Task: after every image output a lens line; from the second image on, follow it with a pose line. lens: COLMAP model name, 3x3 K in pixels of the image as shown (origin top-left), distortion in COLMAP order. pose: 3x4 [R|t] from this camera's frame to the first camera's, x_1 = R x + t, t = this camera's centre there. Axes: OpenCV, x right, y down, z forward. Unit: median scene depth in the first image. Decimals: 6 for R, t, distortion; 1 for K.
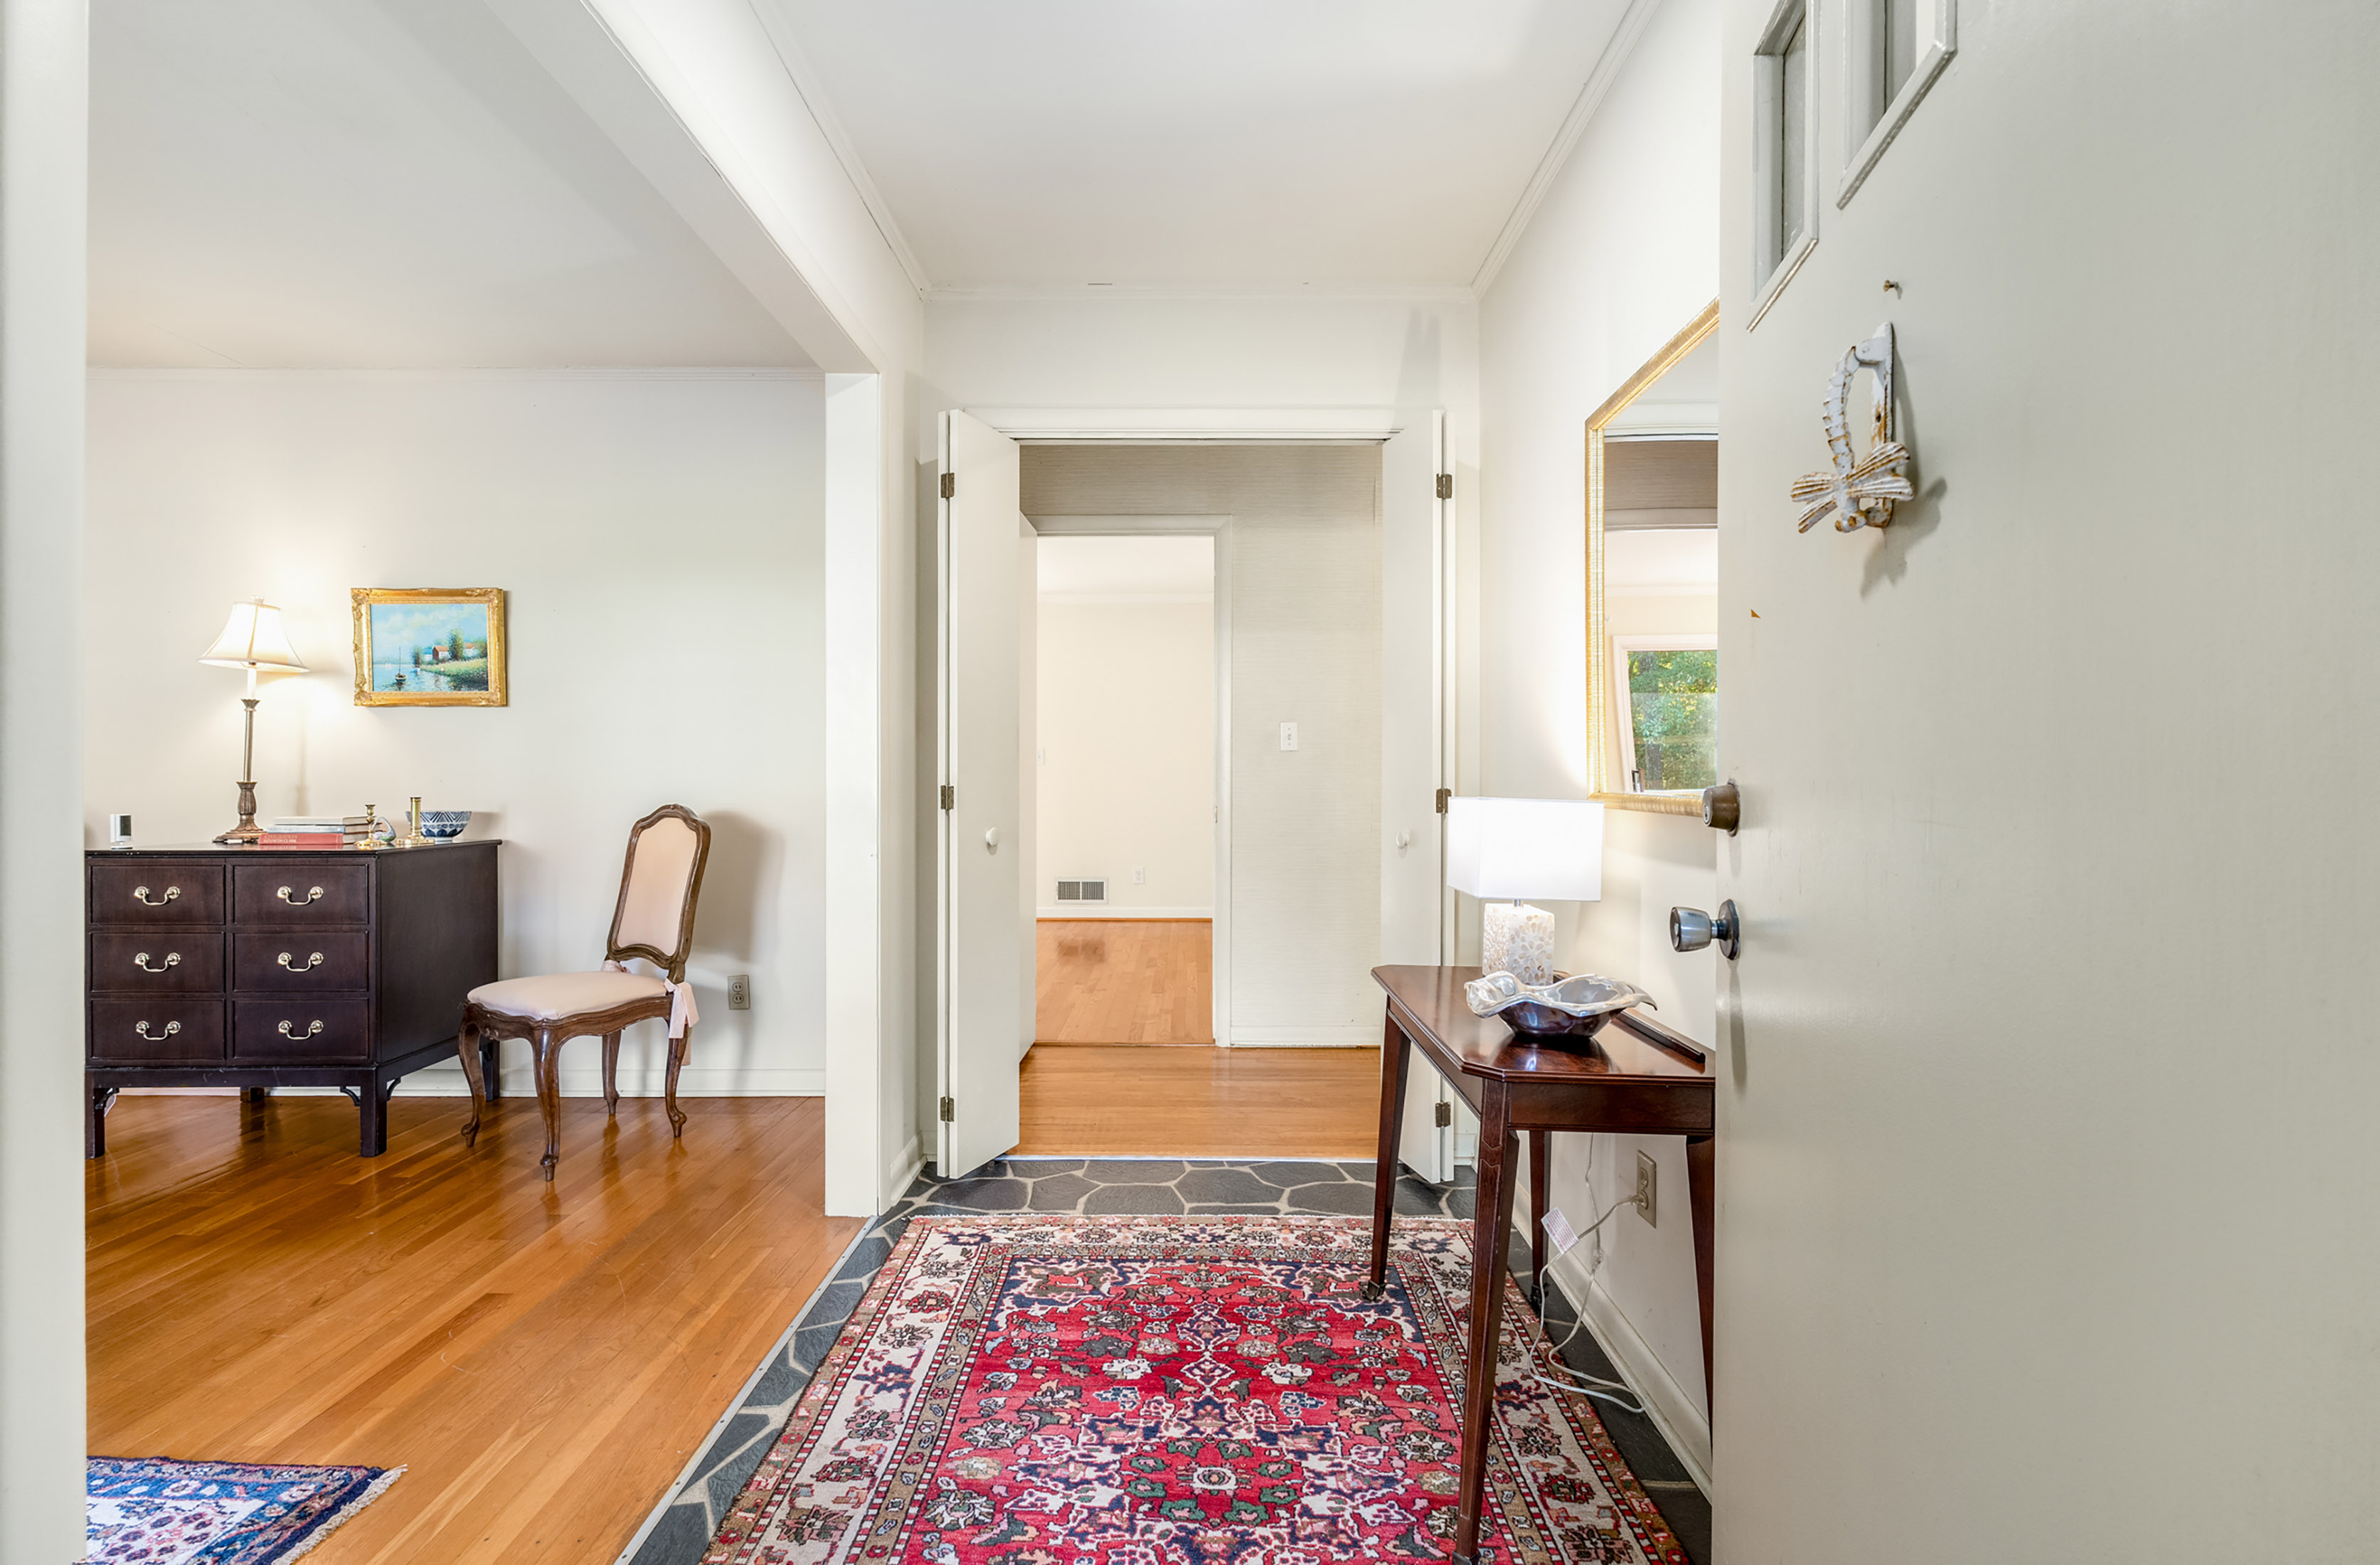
lens RADIAL K [[1058.1, 0, 1188.1], [0, 1058.1, 793.0], [0, 0, 1]] dist [-0.001312, -0.000201]
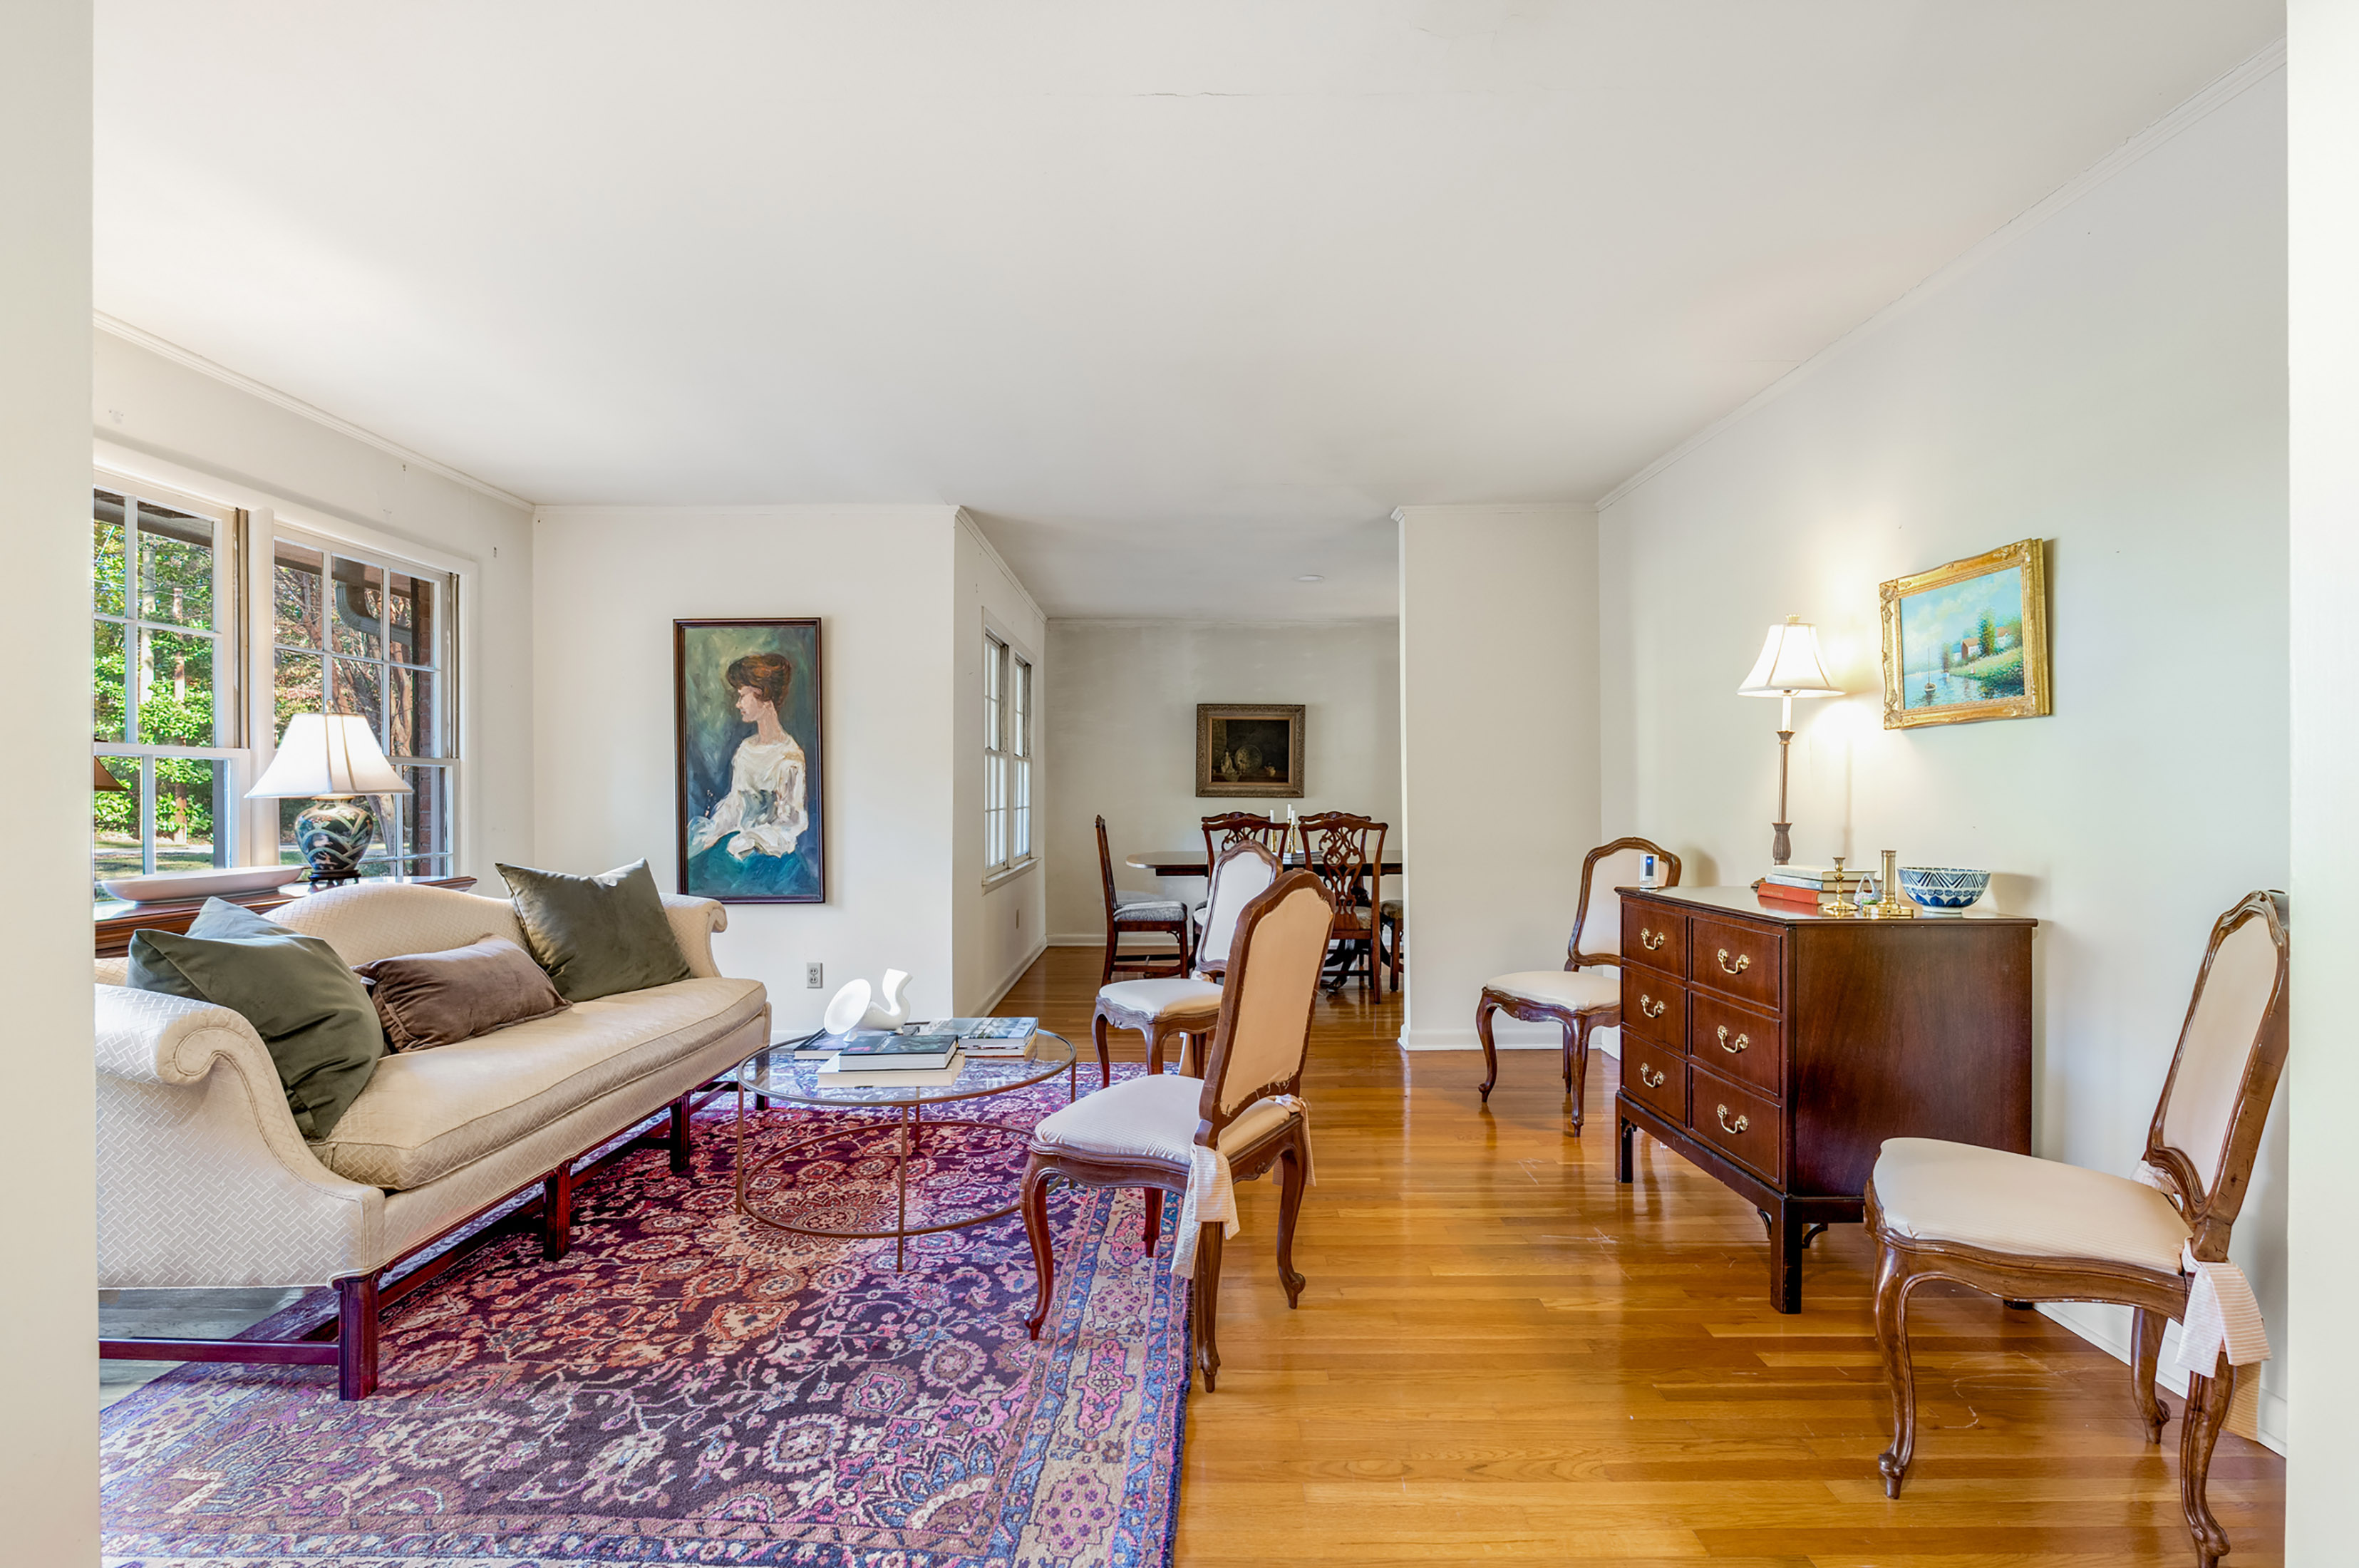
lens RADIAL K [[1049.7, 0, 1182.9], [0, 1049.7, 790.8], [0, 0, 1]] dist [-0.000048, -0.000439]
pose [[0.009664, -0.005148, -0.999940, -0.000943], [-0.012293, 0.999911, -0.005266, -0.025895], [0.999878, 0.012343, 0.009600, 0.462989]]
